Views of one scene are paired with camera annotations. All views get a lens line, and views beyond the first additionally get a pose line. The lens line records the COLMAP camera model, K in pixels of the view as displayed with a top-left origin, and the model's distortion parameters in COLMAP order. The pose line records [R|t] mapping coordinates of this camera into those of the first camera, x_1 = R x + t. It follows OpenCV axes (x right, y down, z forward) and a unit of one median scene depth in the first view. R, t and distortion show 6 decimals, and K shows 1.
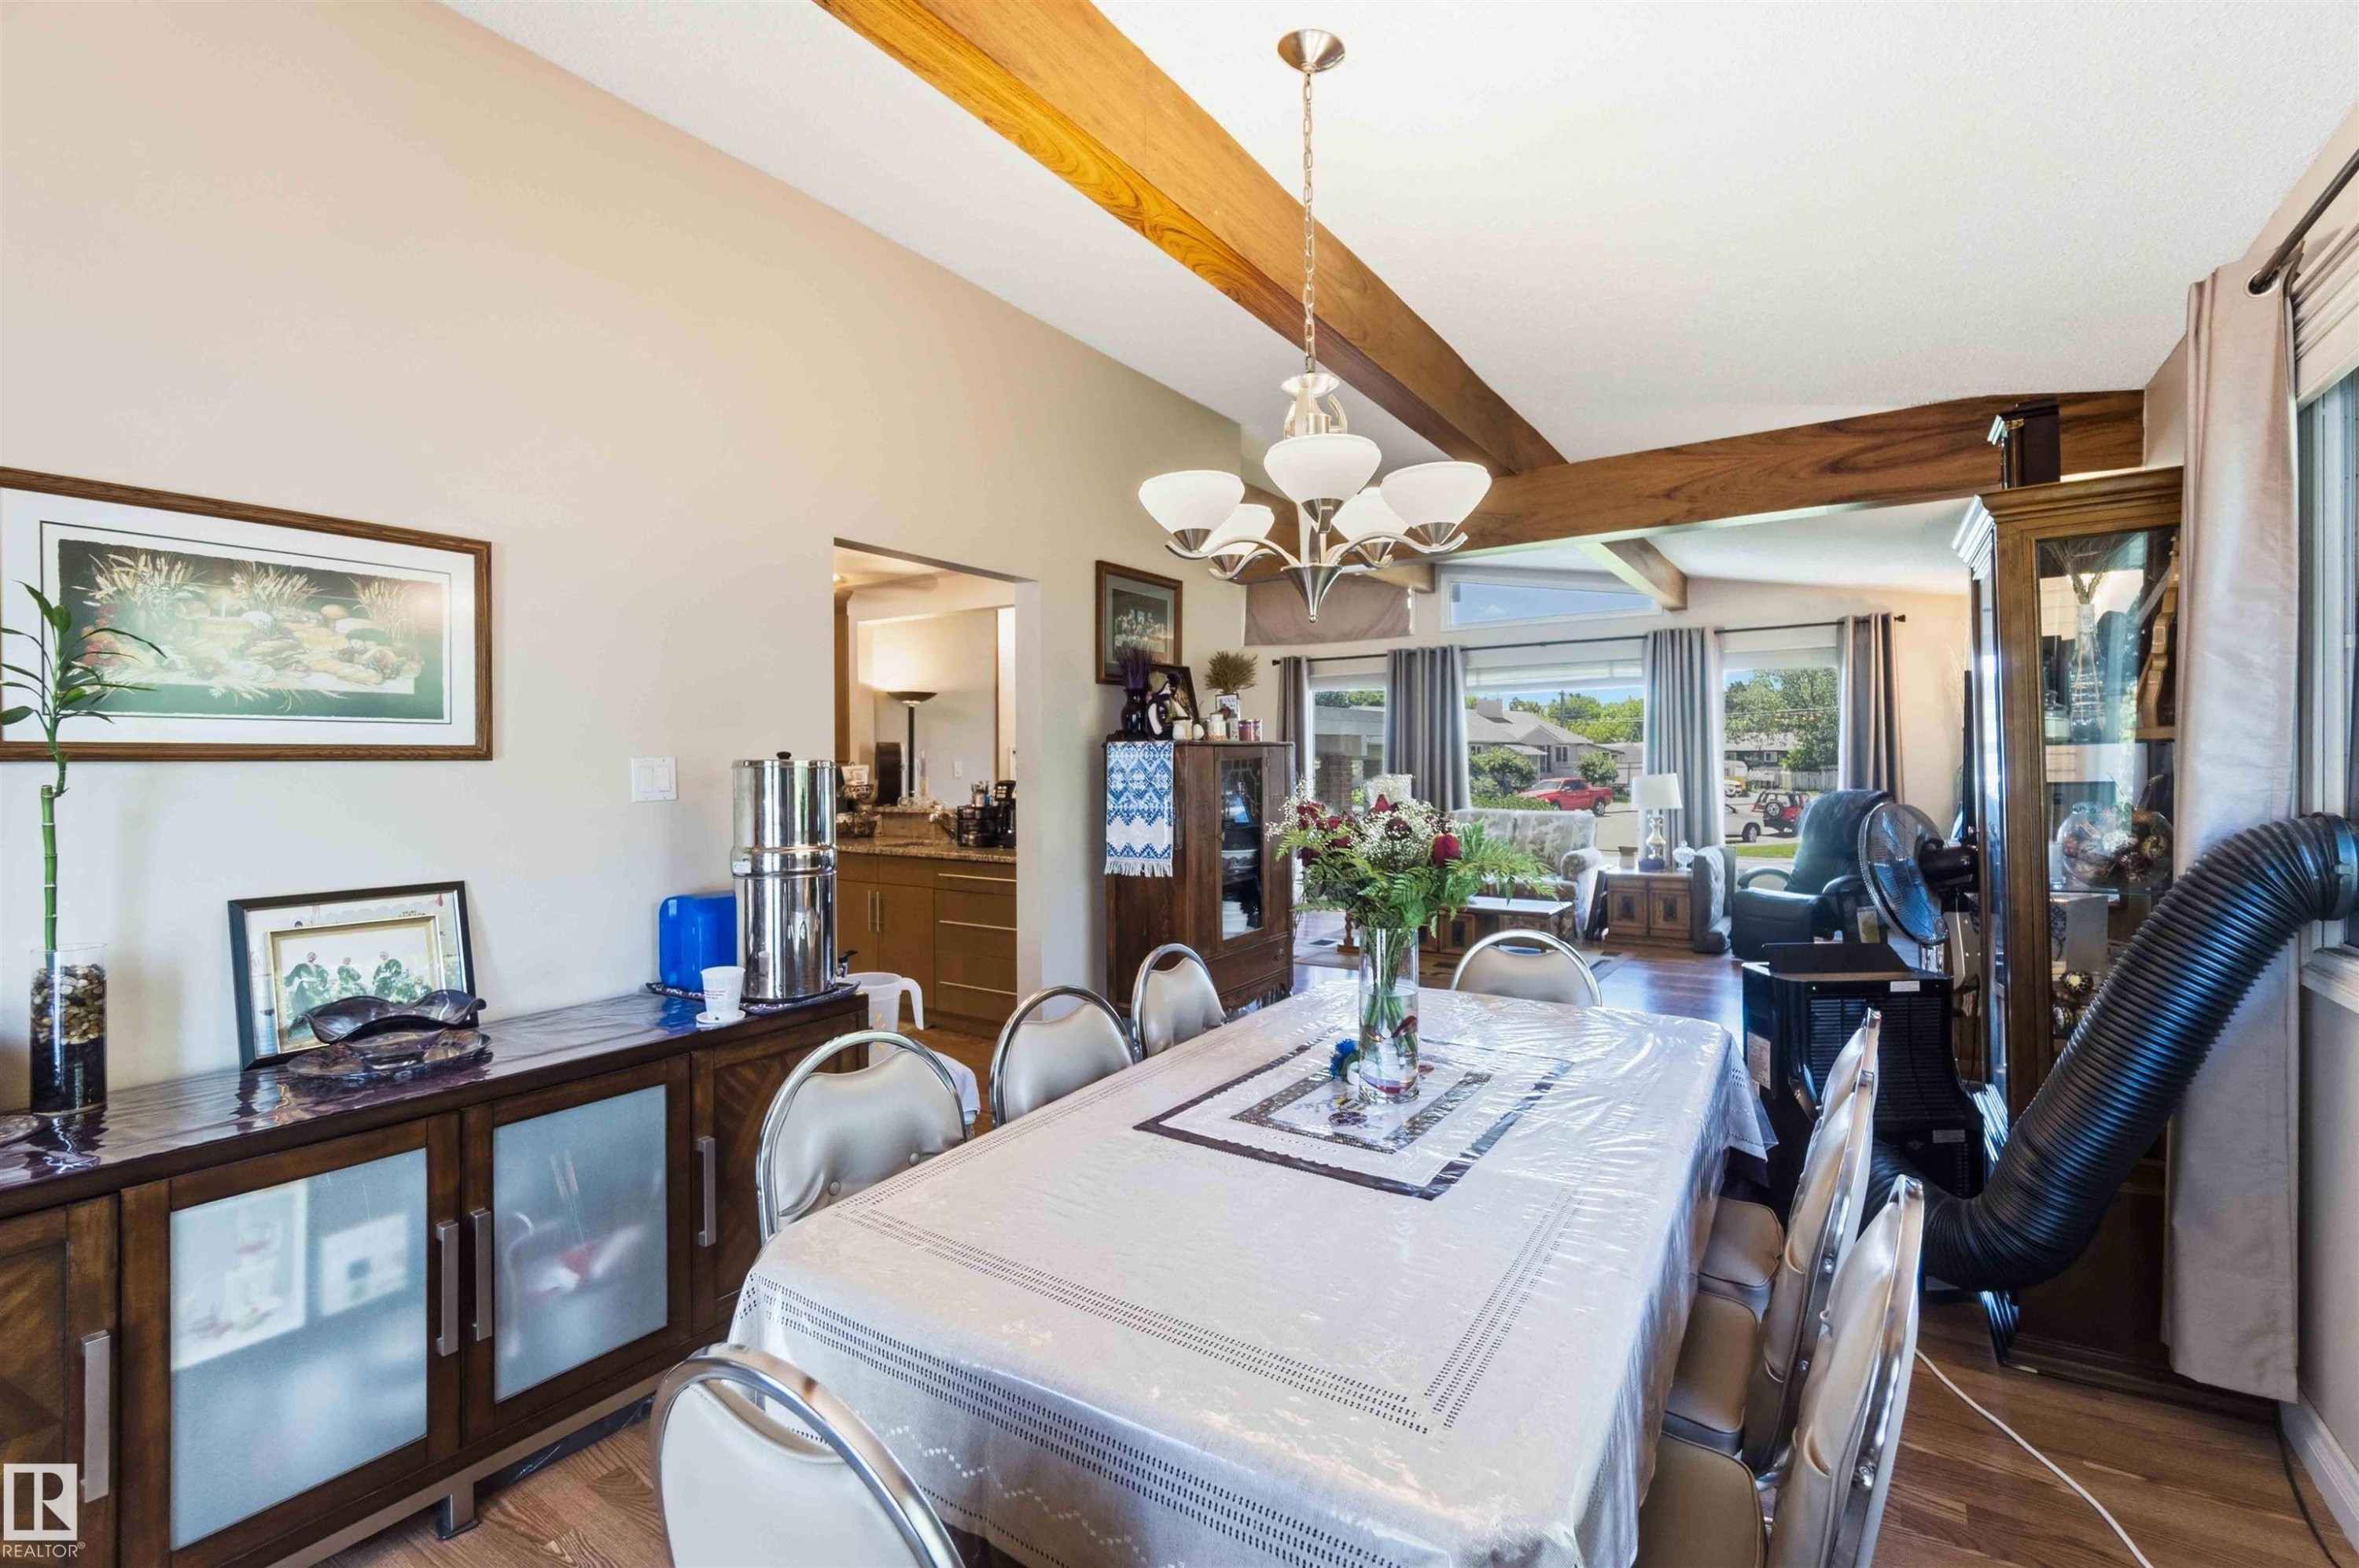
lens RADIAL K [[1024.8, 0, 1179.5], [0, 1024.8, 784.0], [0, 0, 1]] dist [-0.006331, -0.000100]
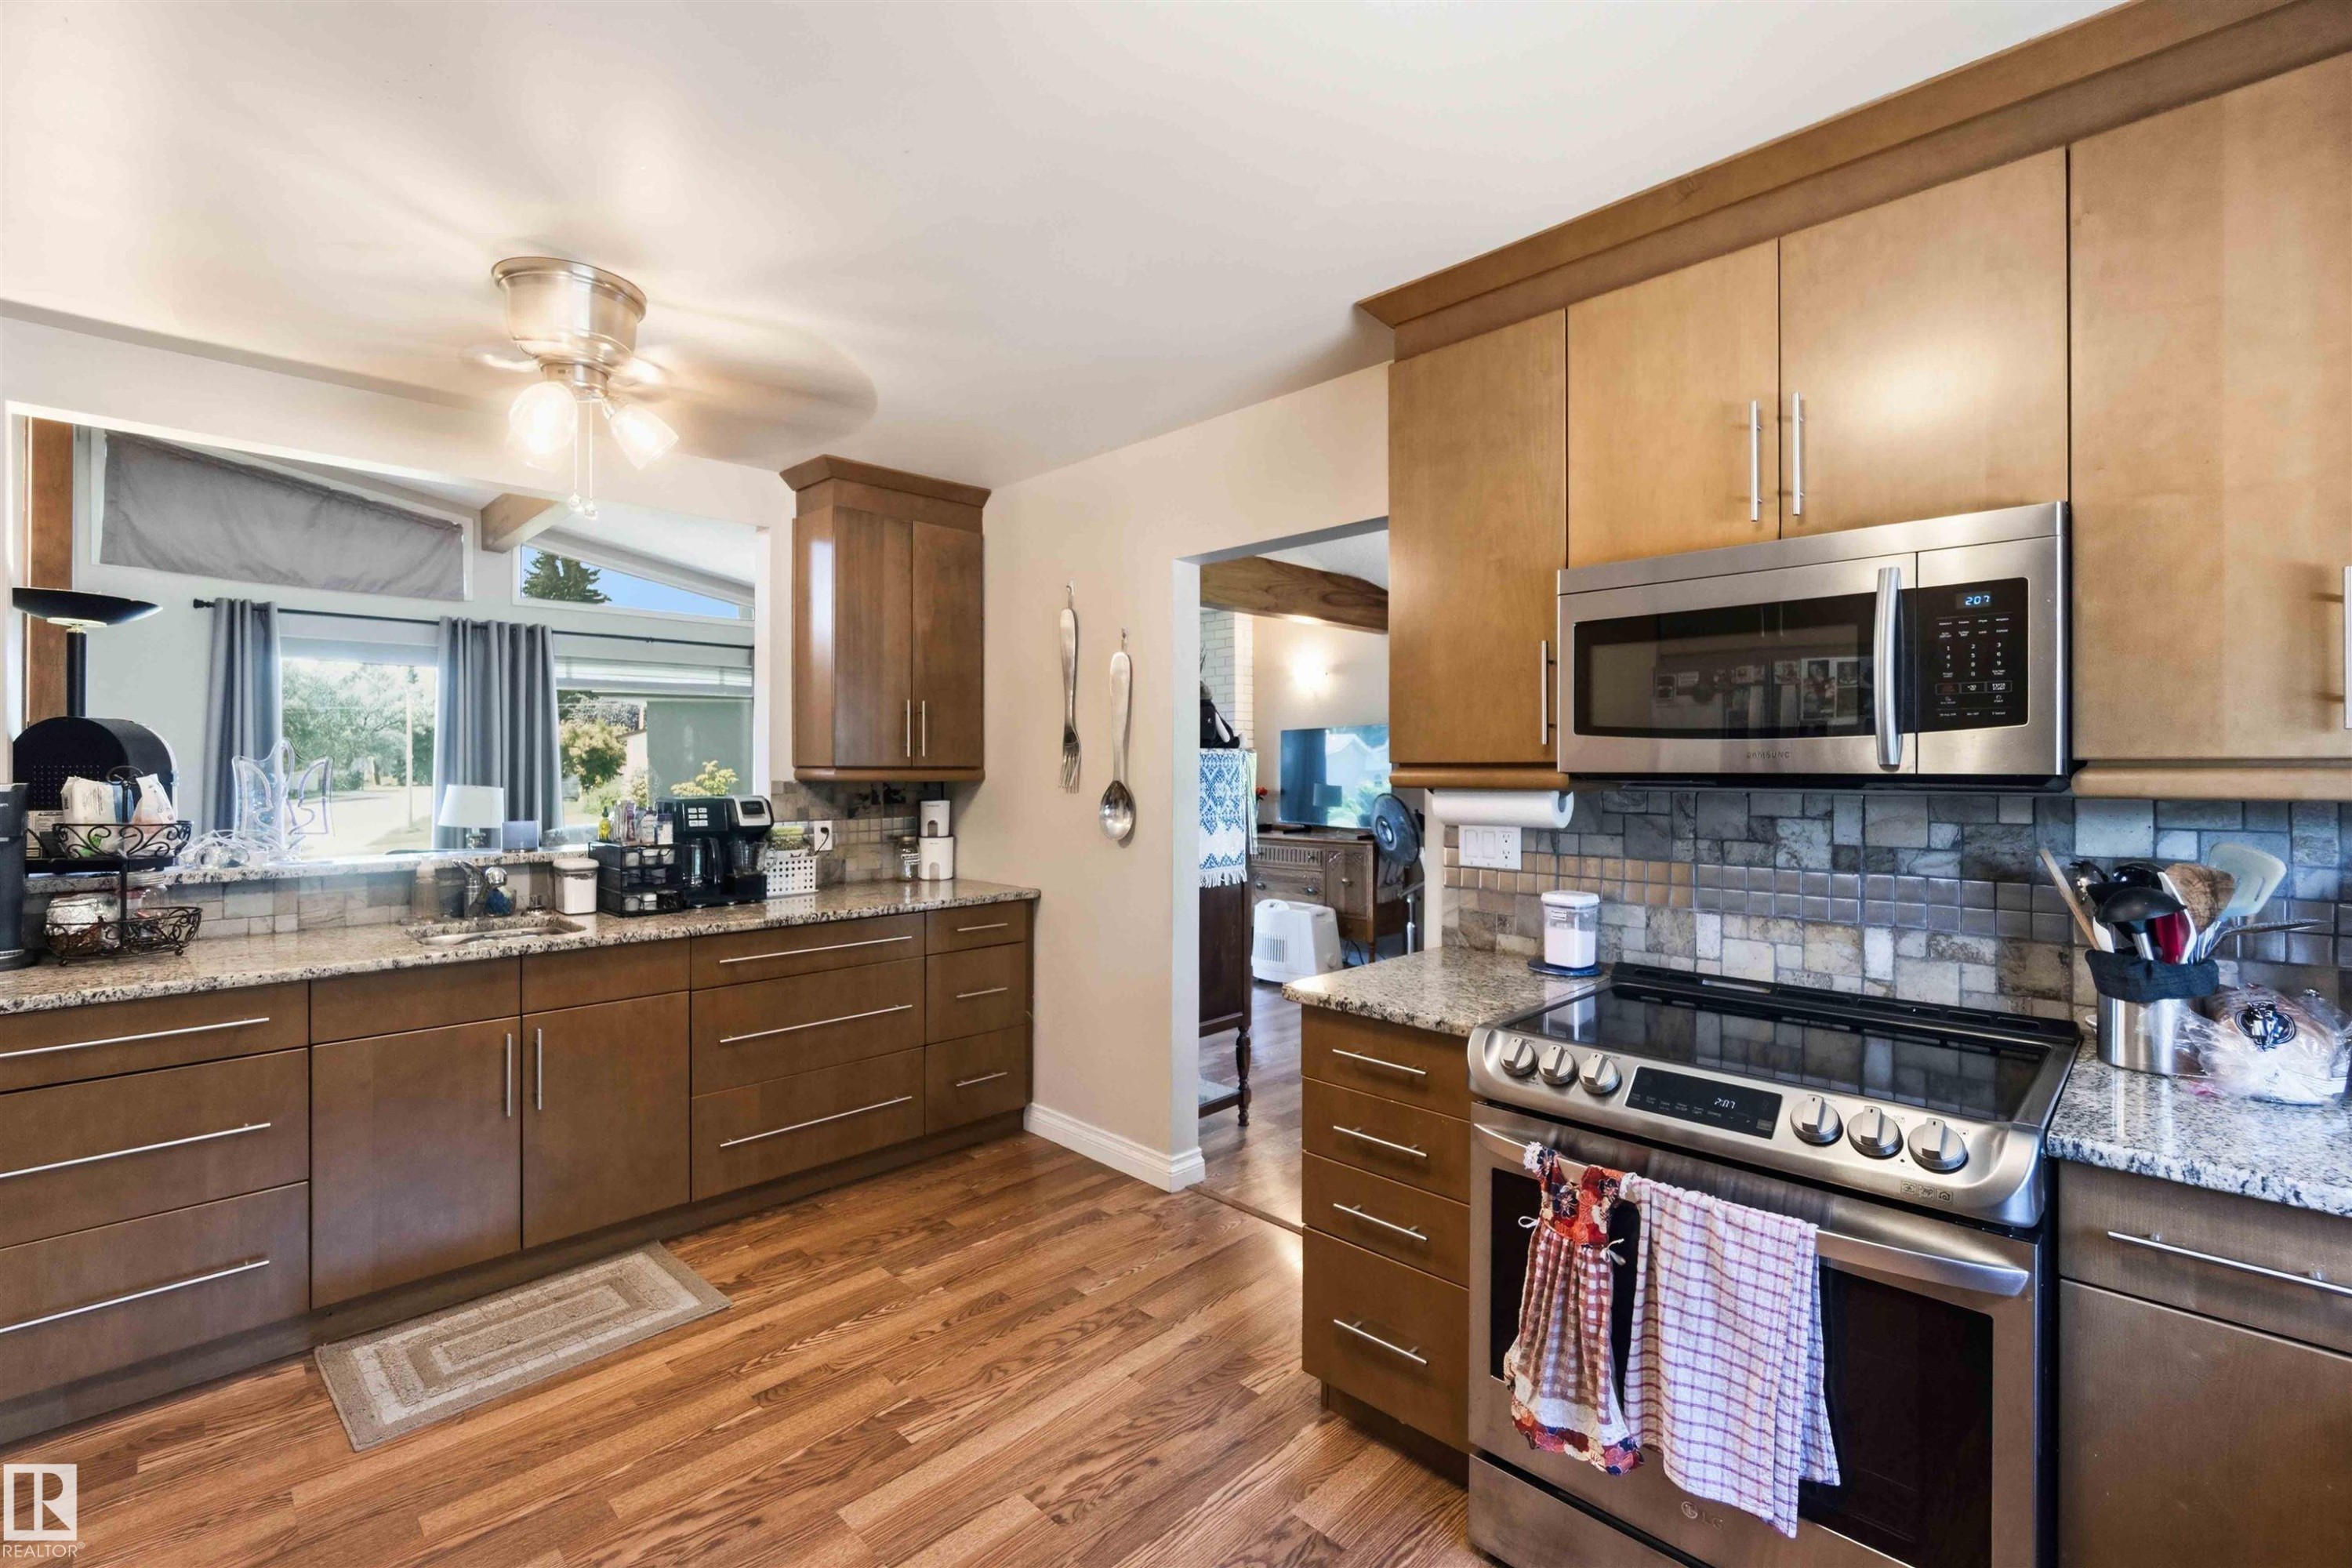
lens RADIAL K [[1024.7, 0, 1176.1], [0, 1024.7, 765.8], [0, 0, 1]] dist [-0.003418, -0.000472]
pose [[0.192867, 0.004879, 0.981213, -0.610372], [0.019117, 0.999779, -0.008729, -0.010474], [-0.981039, 0.020441, 0.192732, 0.512599]]
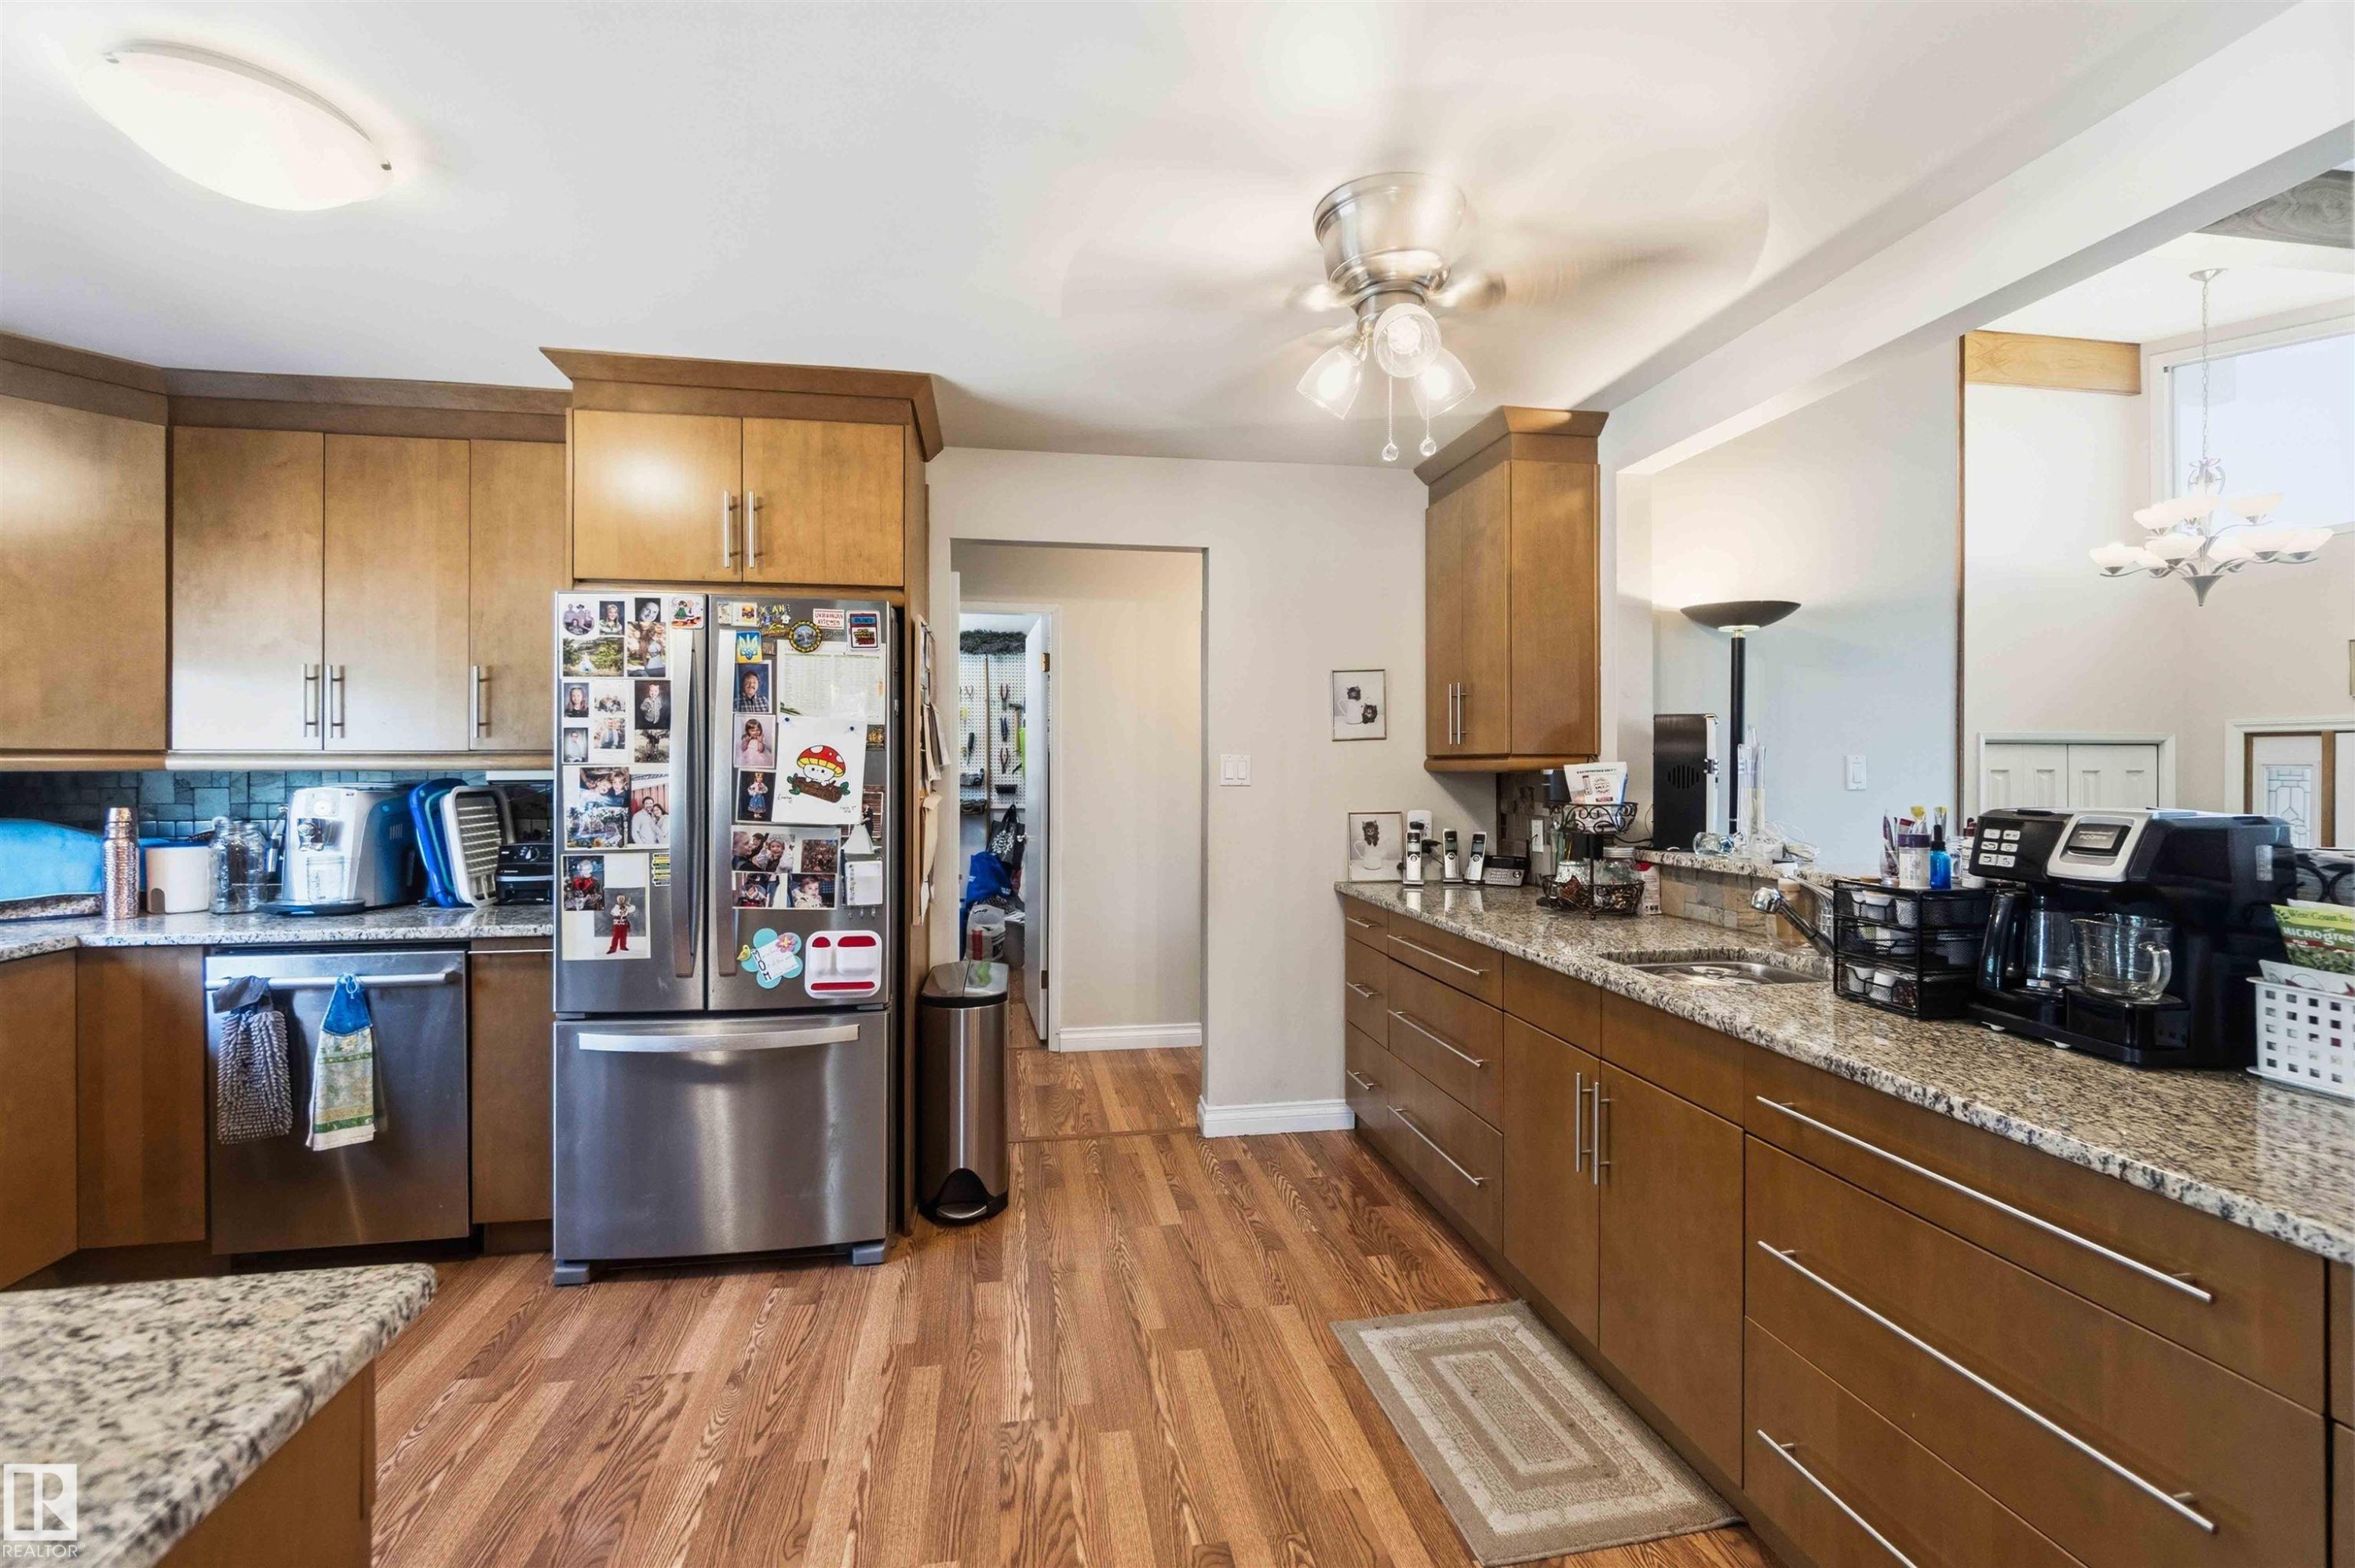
lens RADIAL K [[1025.9, 0, 1177.6], [0, 1025.9, 765.8], [0, 0, 1]] dist [-0.003418, -0.000472]
pose [[0.685213, 0.005479, -0.728322, -0.102134], [-0.018991, 0.999766, -0.010346, -0.007796], [0.728095, 0.020921, 0.685157, 0.522674]]
